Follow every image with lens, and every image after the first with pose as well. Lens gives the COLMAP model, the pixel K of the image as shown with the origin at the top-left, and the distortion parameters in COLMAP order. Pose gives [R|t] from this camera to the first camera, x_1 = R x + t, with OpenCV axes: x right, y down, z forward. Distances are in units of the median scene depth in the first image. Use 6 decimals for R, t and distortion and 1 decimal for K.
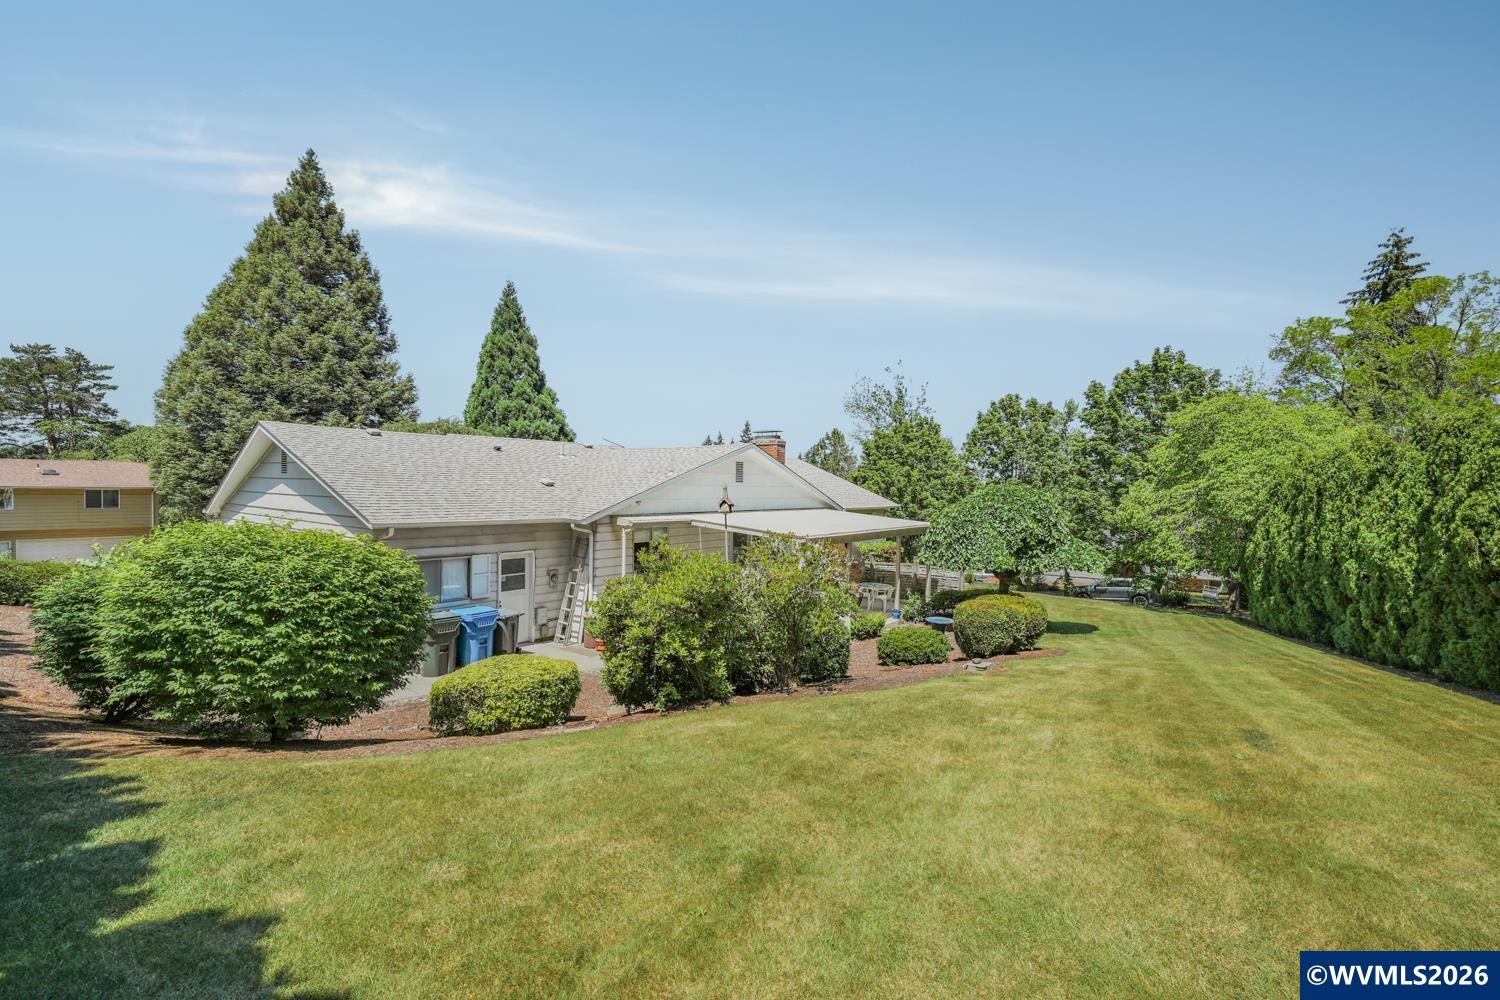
lens RADIAL K [[699.5, 0, 750.0], [0, 699.5, 500.0], [0, 0, 1]] dist [0.002045, 0.000265]
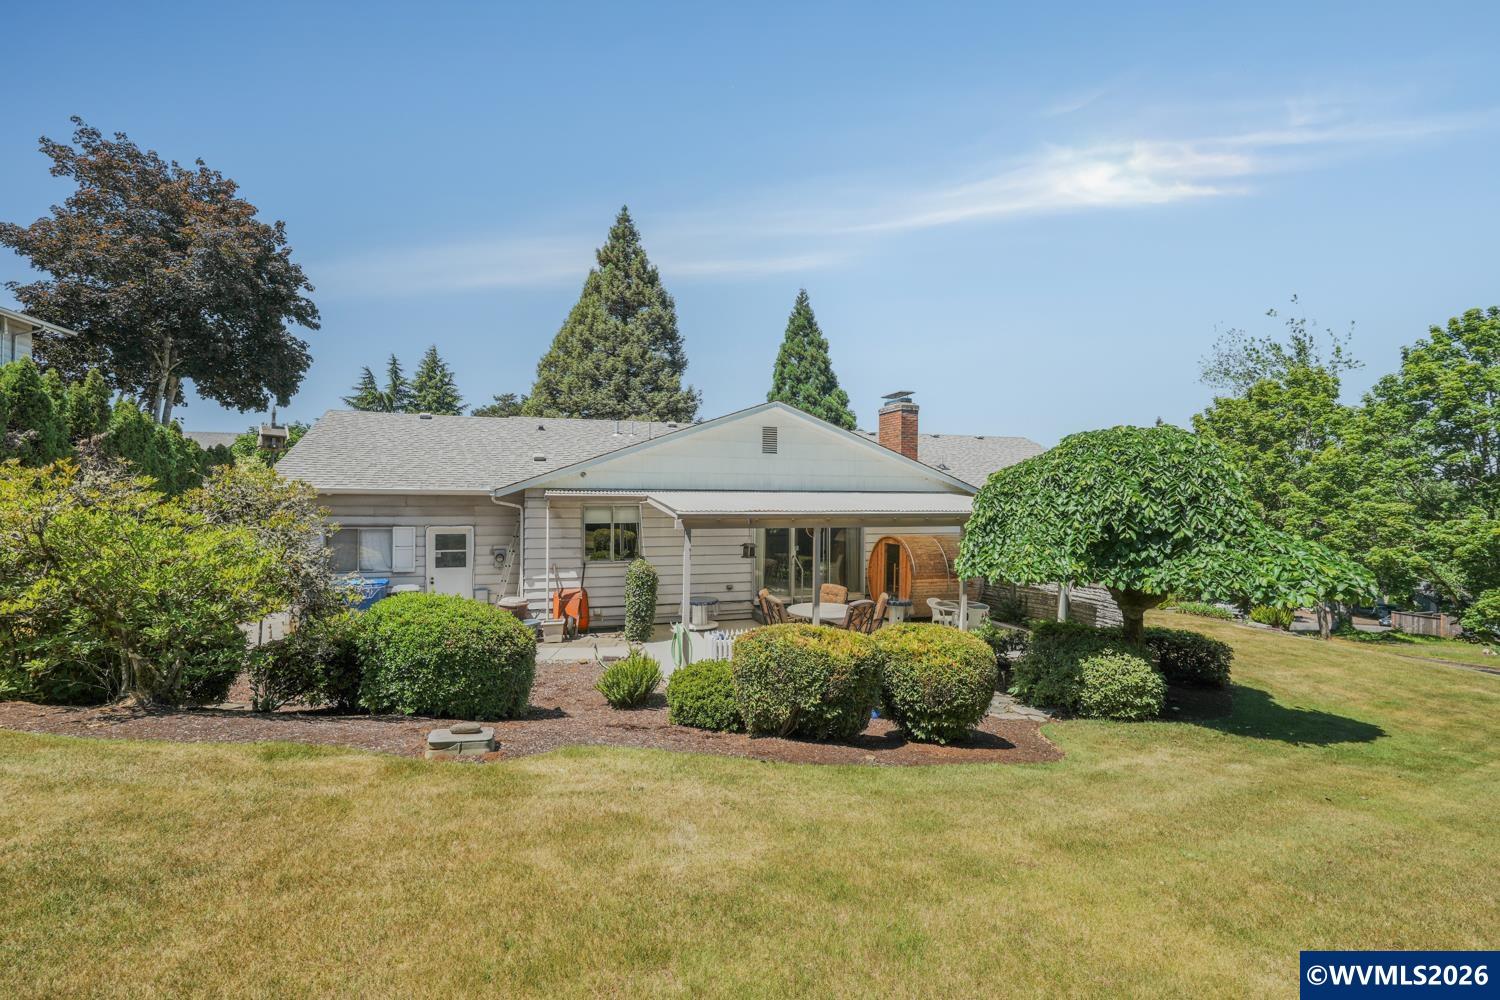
lens RADIAL K [[676.6, 0, 750.0], [0, 676.6, 500.0], [0, 0, 1]] dist [-0.001863, 0.000527]
pose [[0.809138, -0.005468, -0.587594, 0.229626], [-0.009929, 0.999687, -0.022975, 0.024504], [0.587535, 0.024423, 0.808830, 0.221767]]
